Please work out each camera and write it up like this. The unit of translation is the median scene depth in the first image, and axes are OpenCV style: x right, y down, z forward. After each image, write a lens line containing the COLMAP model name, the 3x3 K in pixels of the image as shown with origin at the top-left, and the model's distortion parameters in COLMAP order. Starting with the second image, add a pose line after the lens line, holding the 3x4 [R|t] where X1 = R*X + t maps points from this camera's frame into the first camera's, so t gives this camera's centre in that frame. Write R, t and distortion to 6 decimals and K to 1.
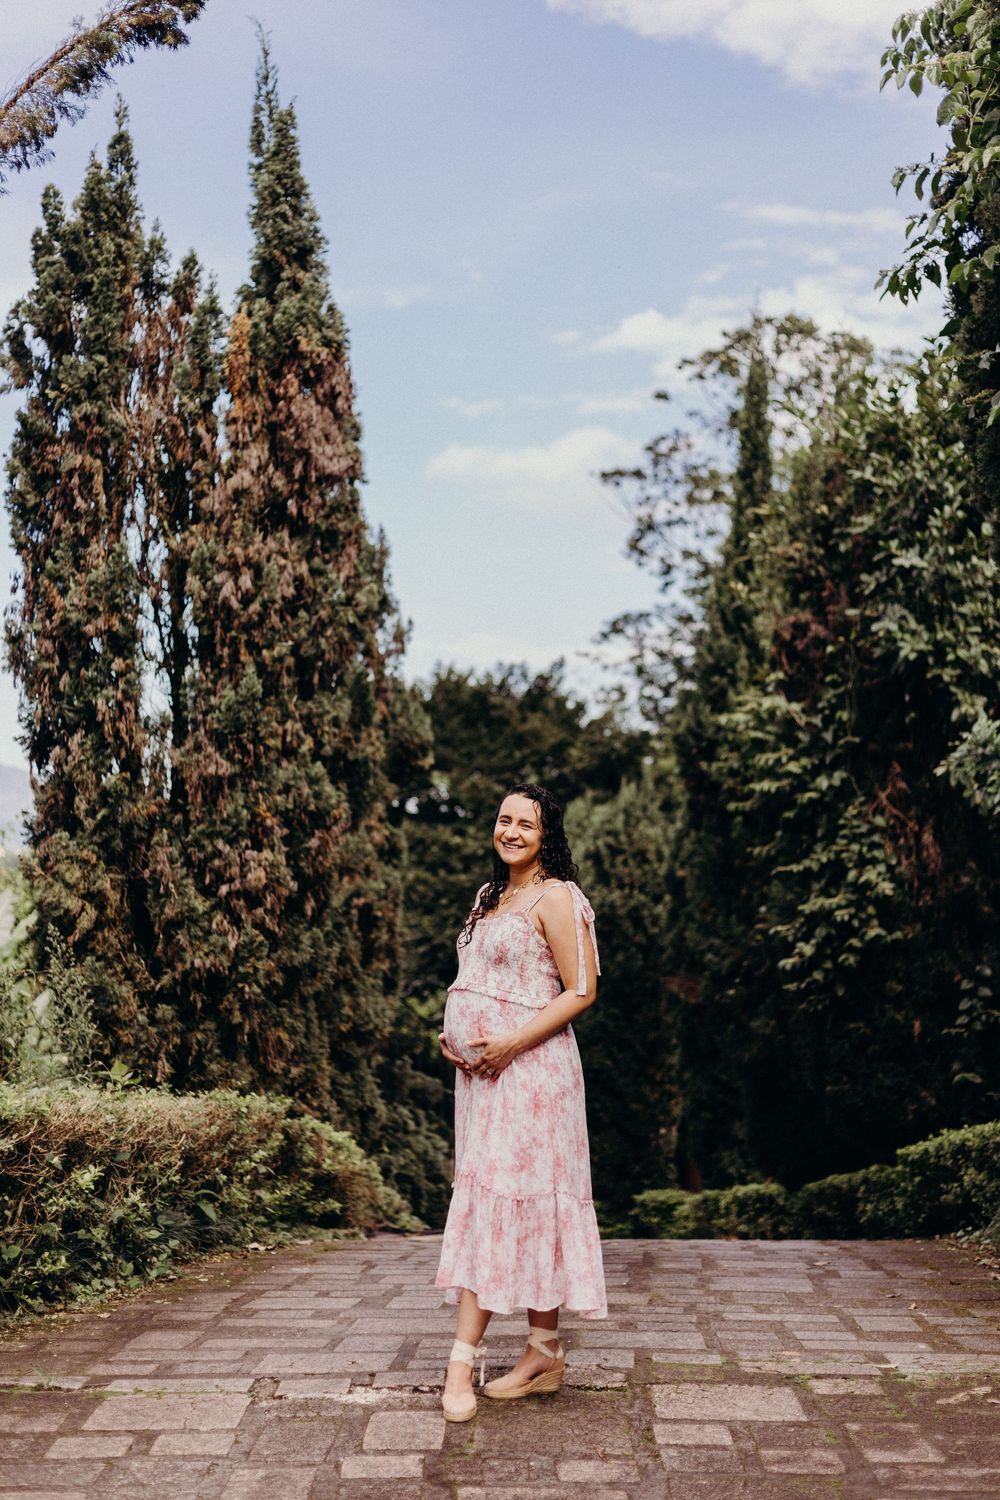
lens RADIAL K [[2399.9, 0, 498.4], [0, 2399.9, 708.7], [0, 0, 1]] dist [0.019158, 0.002917]
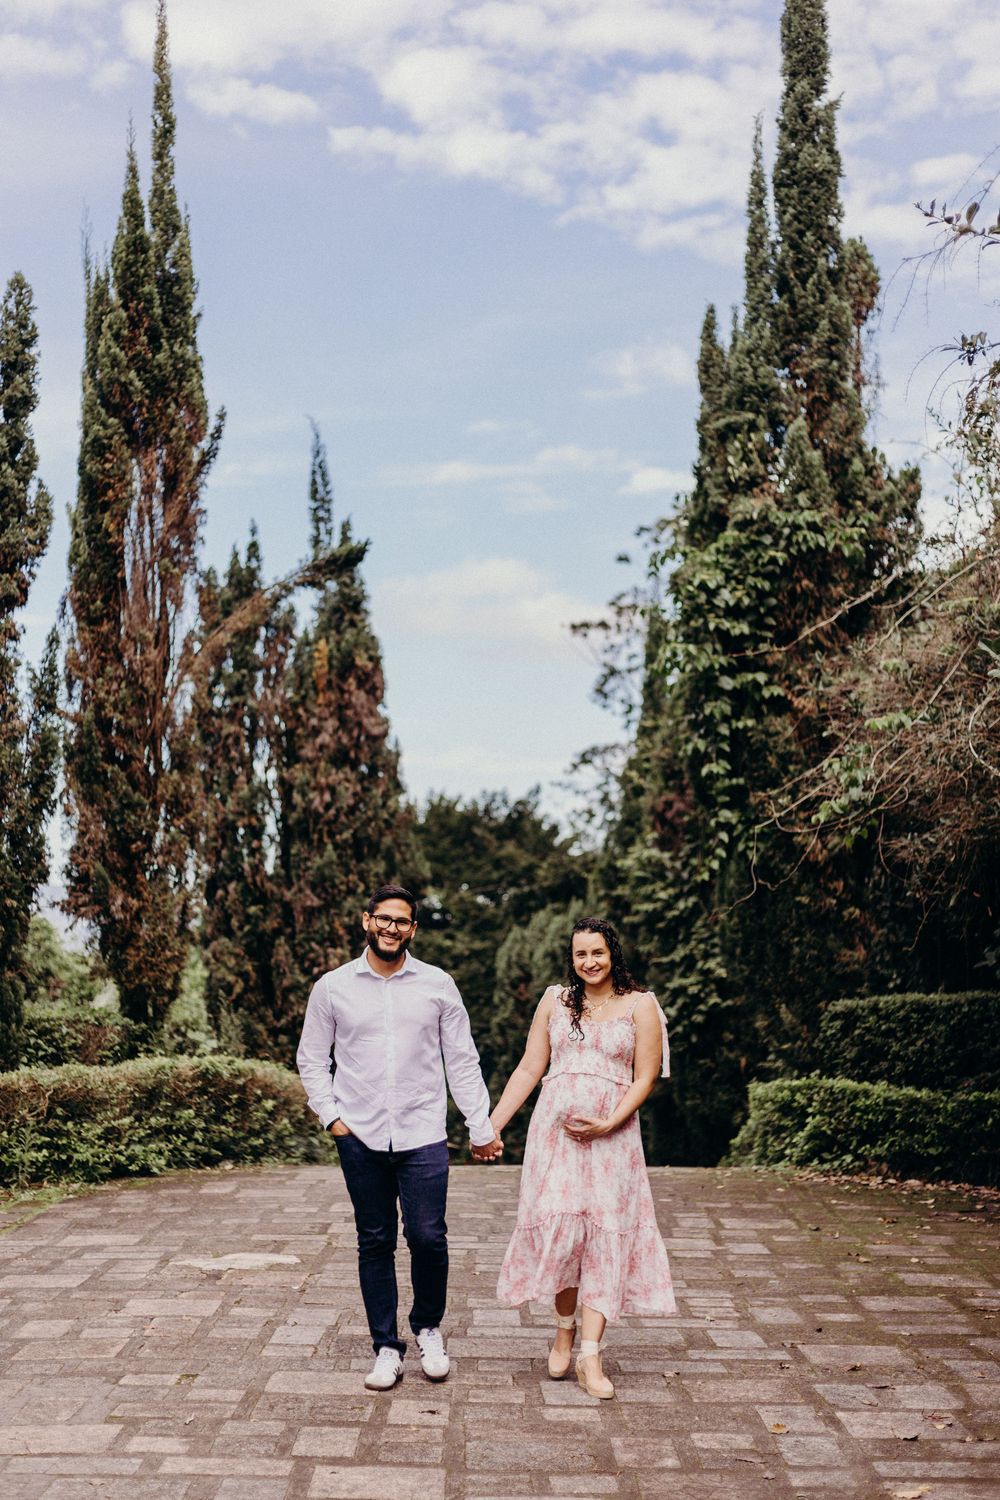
lens RADIAL K [[2526.4, 0, 453.1], [0, 2526.4, 751.8], [0, 0, 1]] dist [0.006041, 0.027623]
pose [[0.999873, -0.004678, -0.015257, 0.016055], [0.004348, 0.999757, -0.021595, -0.043107], [0.015354, 0.021526, 0.999650, -0.822925]]
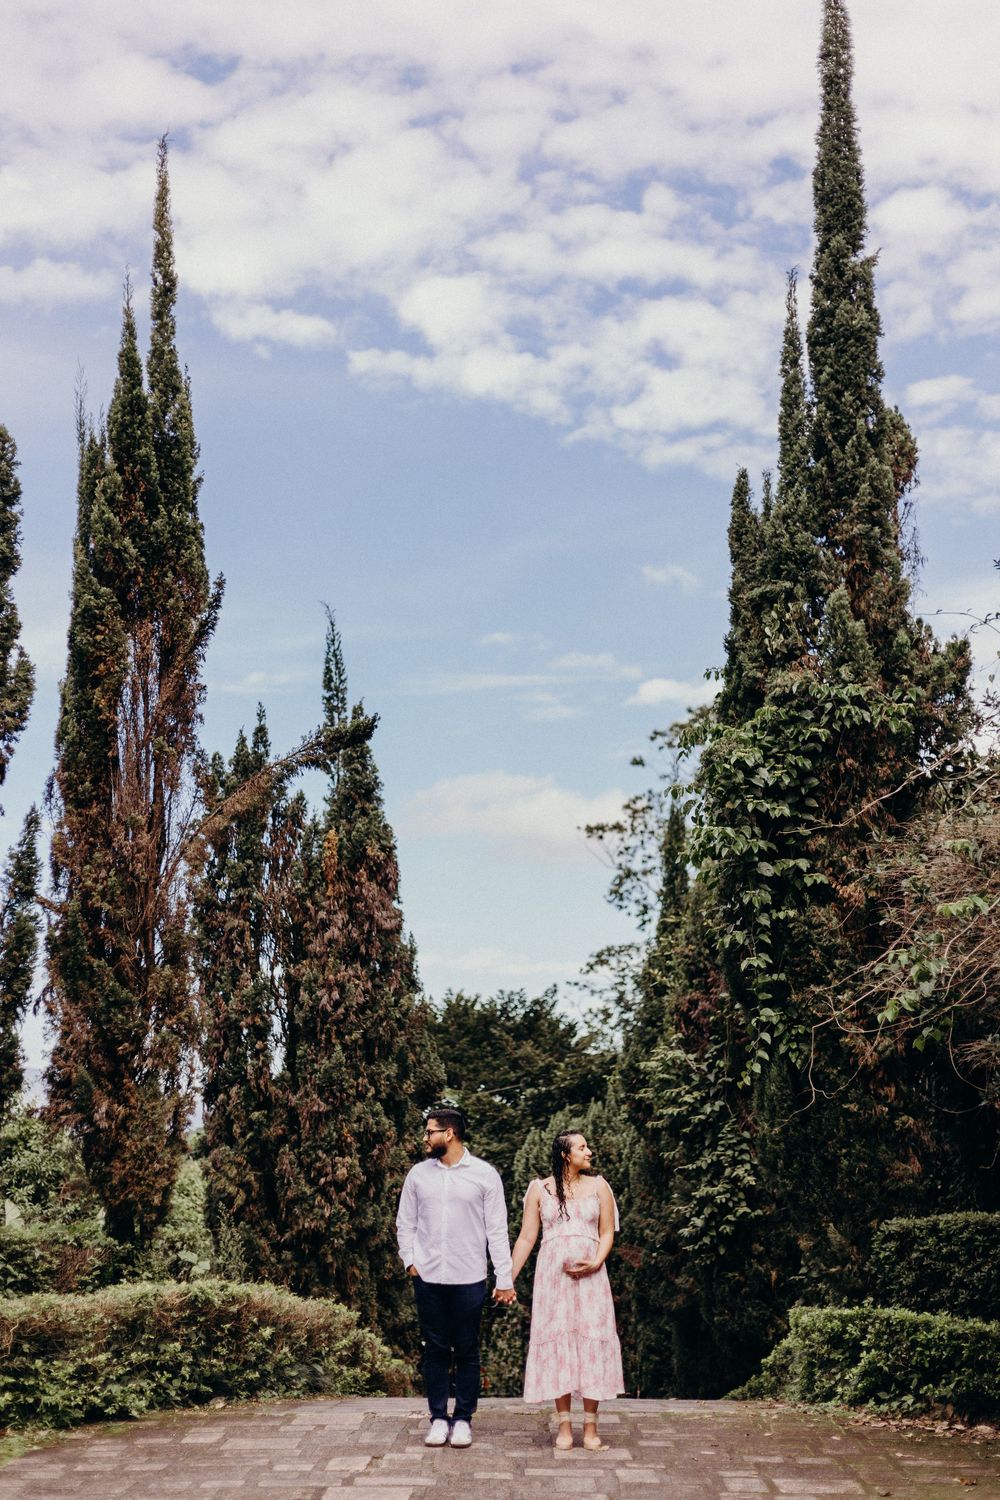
lens RADIAL K [[2379.6, 0, 478.9], [0, 2379.6, 753.8], [0, 0, 1]] dist [0.010154, 0.011412]
pose [[0.999917, -0.005023, -0.011890, 0.014794], [0.003737, 0.994383, -0.105776, -0.041706], [0.012355, 0.105723, 0.994319, -0.635223]]
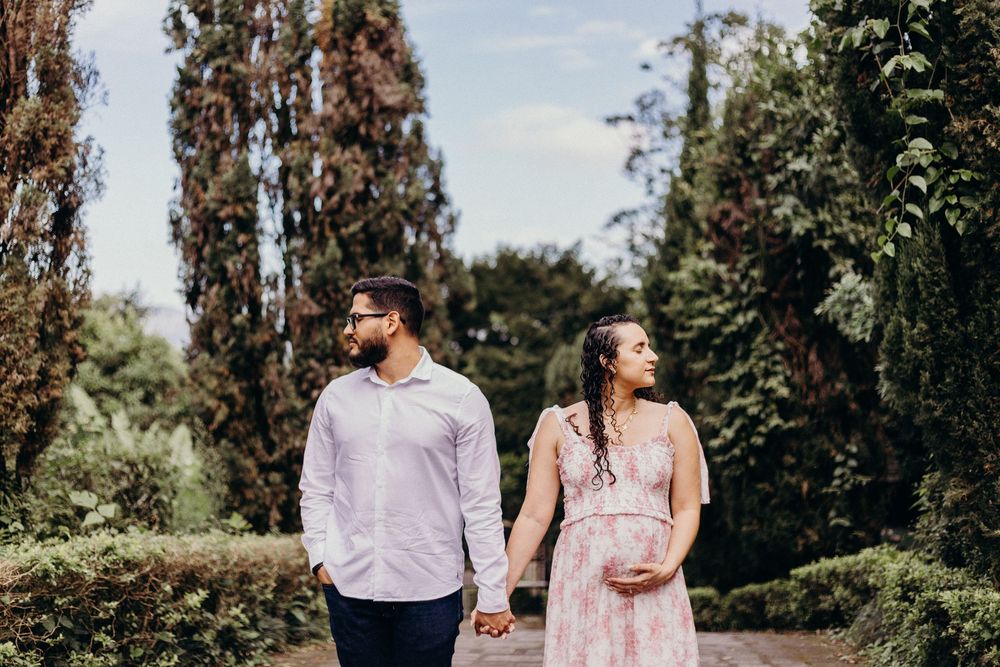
lens RADIAL K [[1528.9, 0, 450.8], [0, 1528.9, 317.1], [0, 0, 1]] dist [0.010382, -0.064592]
pose [[0.997912, -0.002581, -0.064534, 0.025345], [0.004378, 0.999606, 0.027717, 0.003699], [0.064437, -0.027942, 0.997531, 0.080873]]
